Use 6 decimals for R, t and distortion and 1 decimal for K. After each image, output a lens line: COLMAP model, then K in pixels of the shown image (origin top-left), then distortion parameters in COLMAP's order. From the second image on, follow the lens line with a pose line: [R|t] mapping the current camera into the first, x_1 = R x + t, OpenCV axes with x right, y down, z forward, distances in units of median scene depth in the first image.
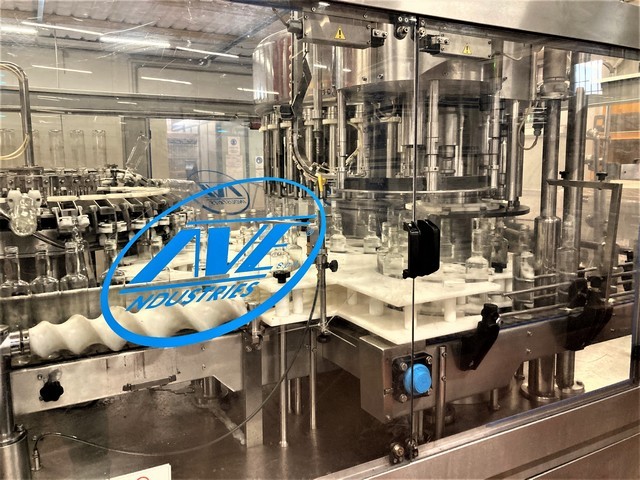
lens RADIAL K [[521.2, 0, 320.0], [0, 521.2, 240.0], [0, 0, 1]] dist [0.062698, -0.007215]
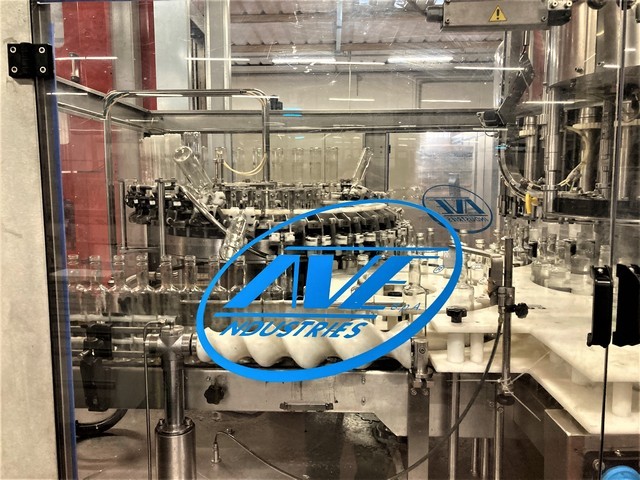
lens RADIAL K [[528.1, 0, 320.0], [0, 528.1, 240.0], [0, 0, 1]] dist [0.052713, -0.001175]
pose [[0.861442, 0.063893, -0.503822, 0.158808], [-0.075953, 0.997106, -0.003416, -0.029412], [0.502145, 0.041209, 0.863801, 0.146321]]
